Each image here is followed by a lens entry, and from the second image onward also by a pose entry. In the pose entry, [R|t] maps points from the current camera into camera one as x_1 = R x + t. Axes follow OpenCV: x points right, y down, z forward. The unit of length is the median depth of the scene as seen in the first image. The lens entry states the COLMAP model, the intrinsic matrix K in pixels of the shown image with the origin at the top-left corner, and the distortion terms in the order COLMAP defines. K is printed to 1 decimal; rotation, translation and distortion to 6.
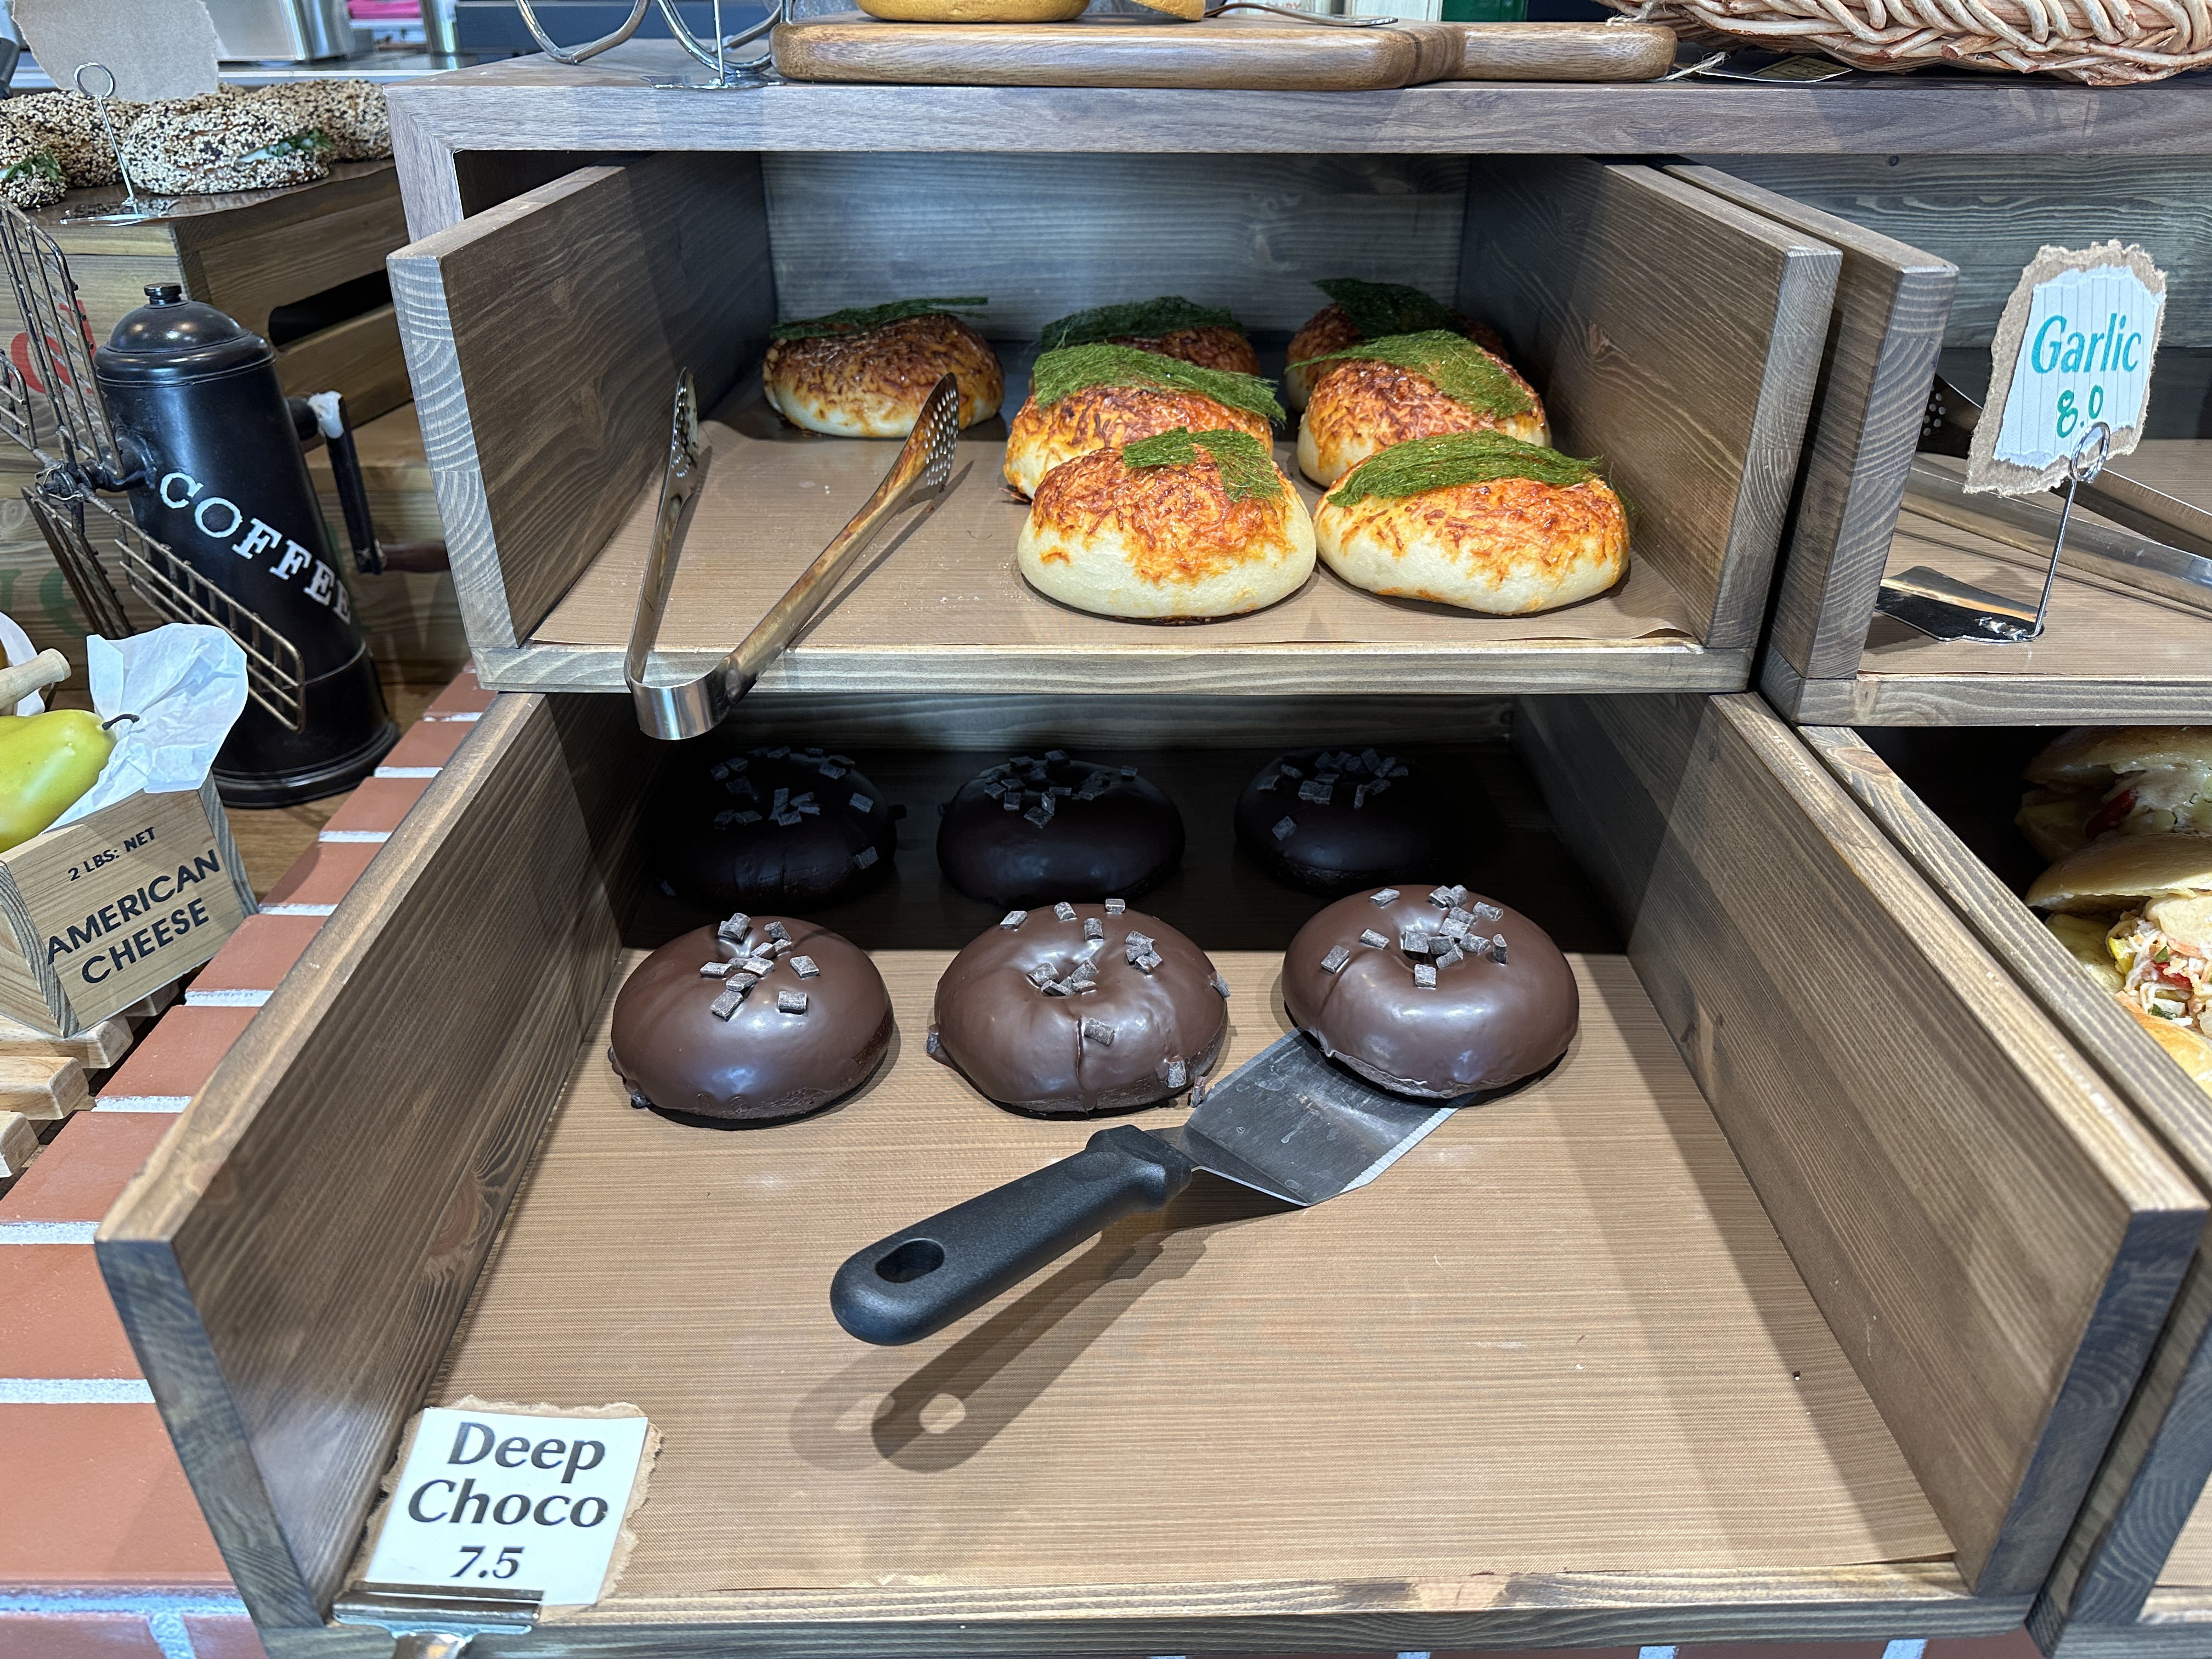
lens RADIAL K [[1556.8, 0, 1102.5], [0, 1556.8, 831.9], [0, 0, 1]] dist [0.017754, -0.016551]
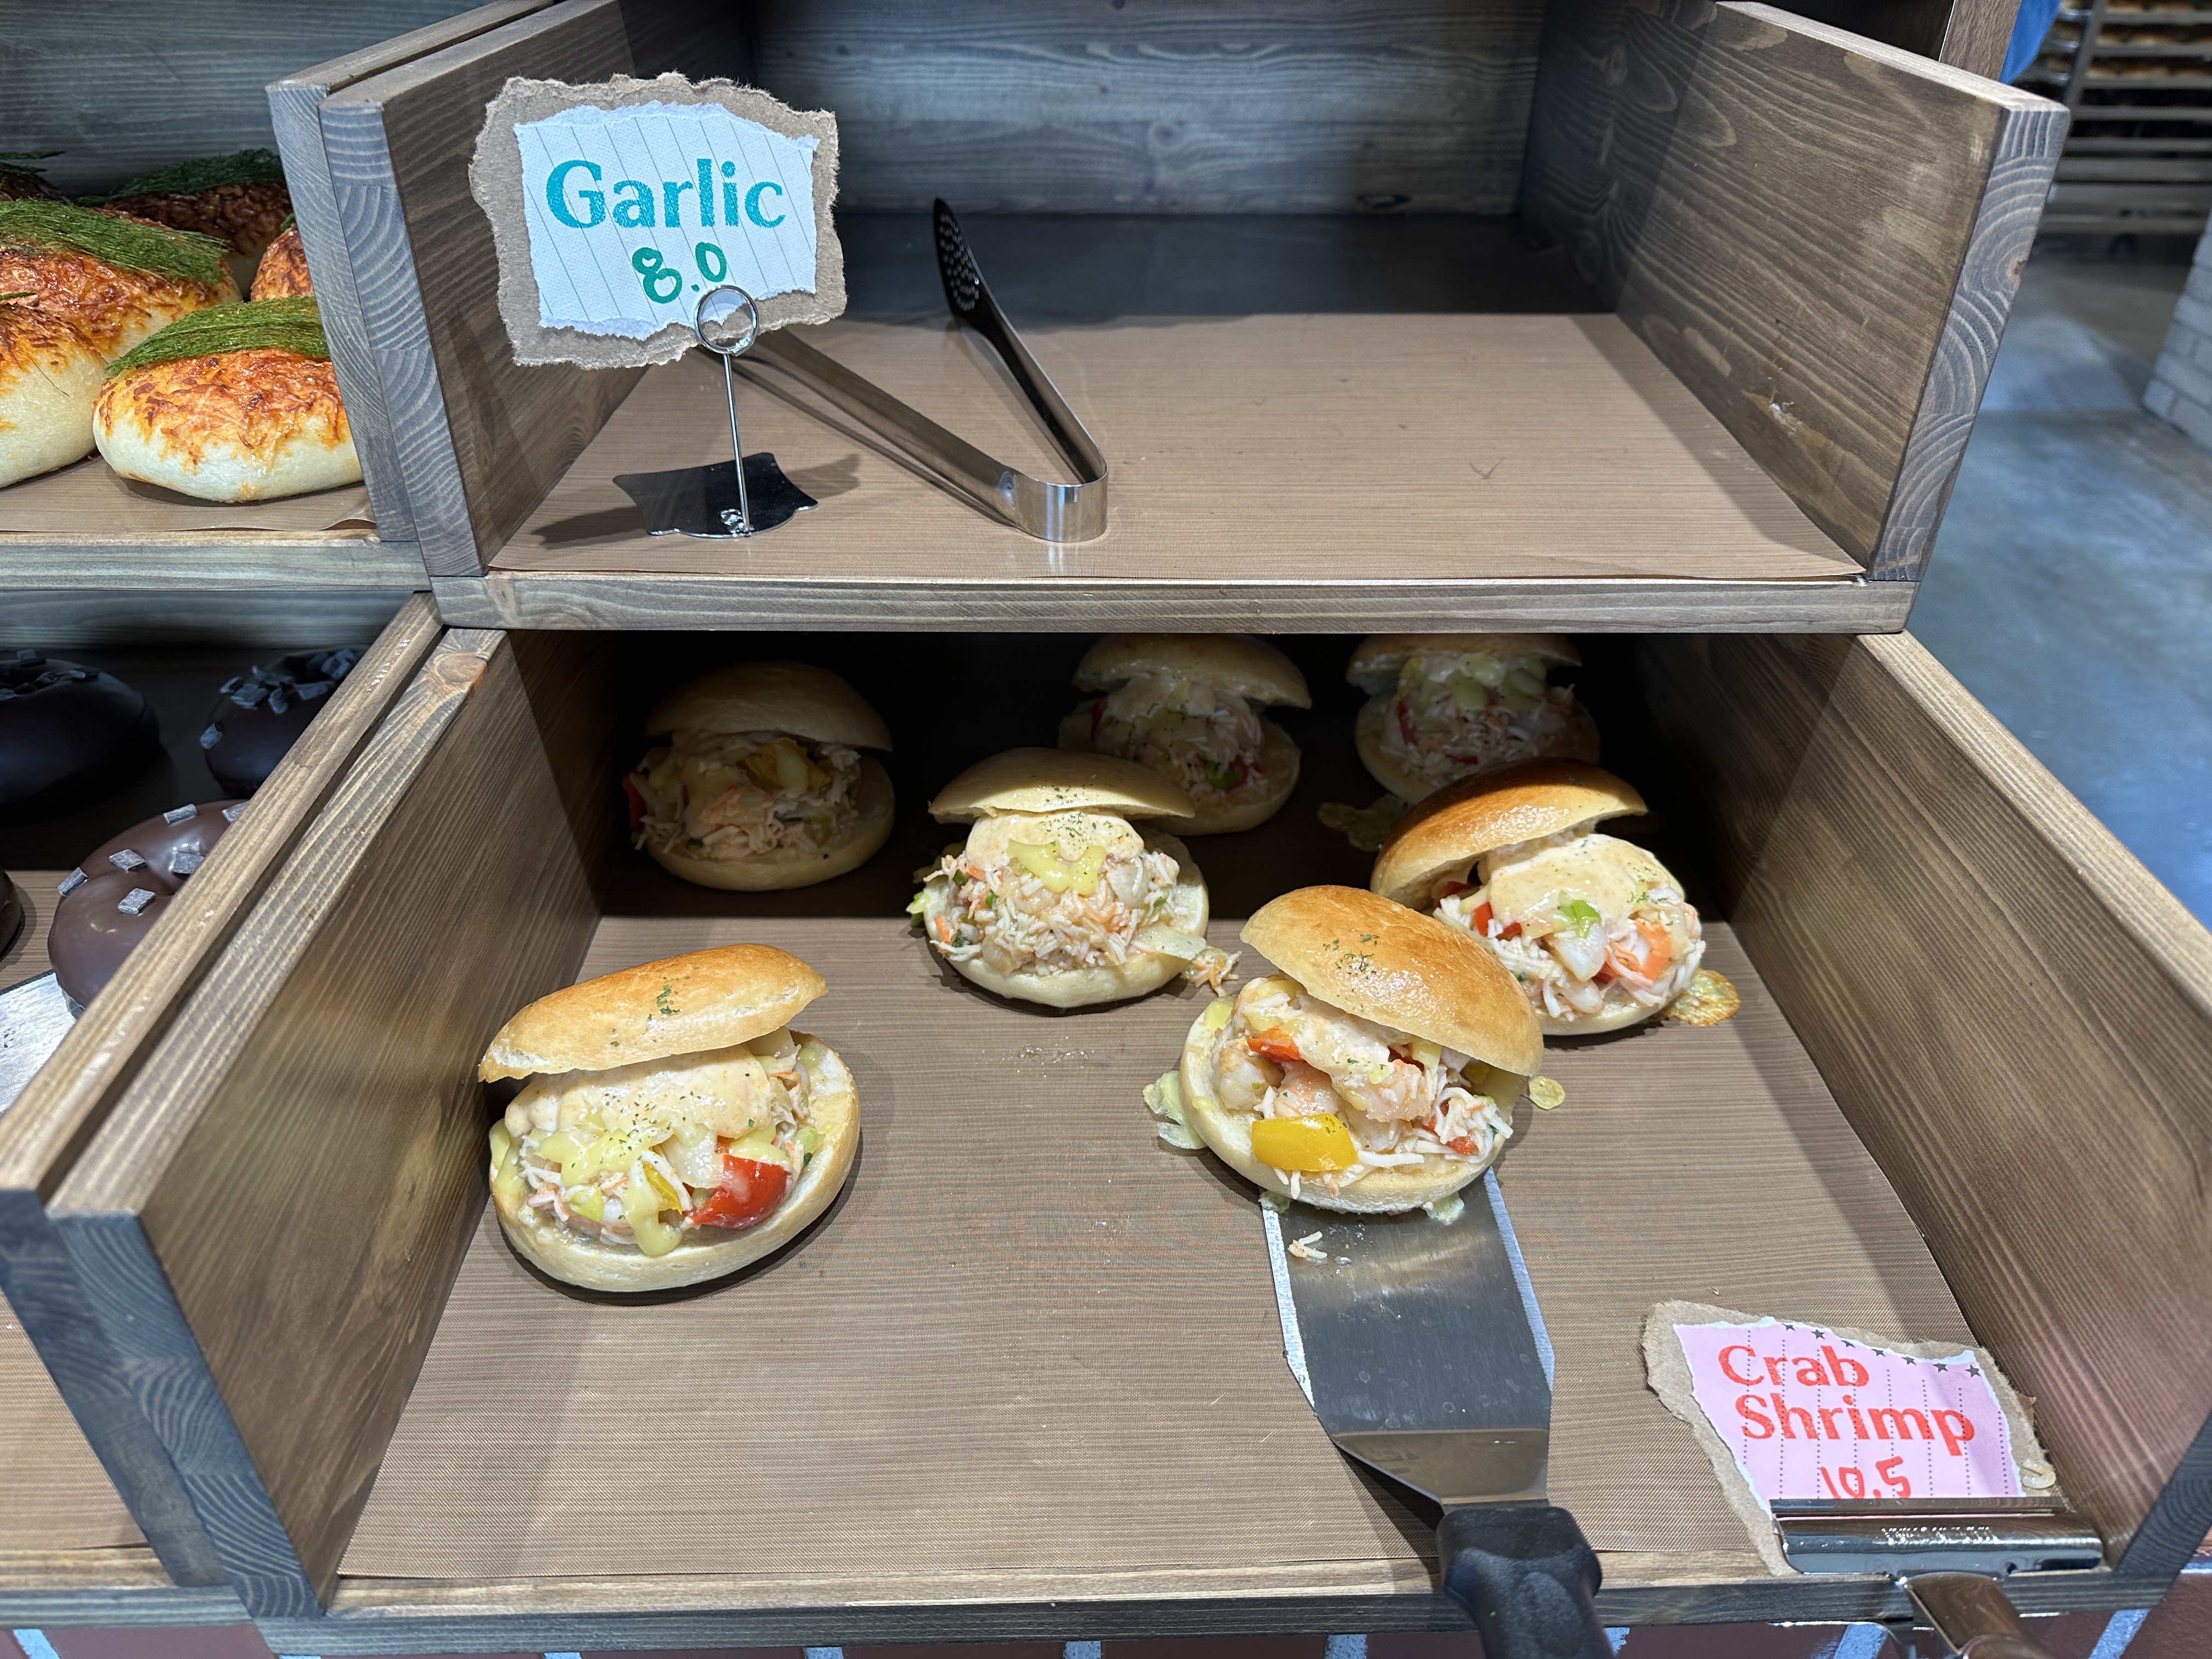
lens RADIAL K [[1556.8, 0, 1116.3], [0, 1556.8, 838.8], [0, 0, 1]] dist [0.017754, -0.016551]
pose [[0.999946, 0.005520, -0.008835, 0.851852], [-0.004872, 0.997408, 0.071782, -0.013169], [0.009209, -0.071735, 0.997381, 0.092277]]
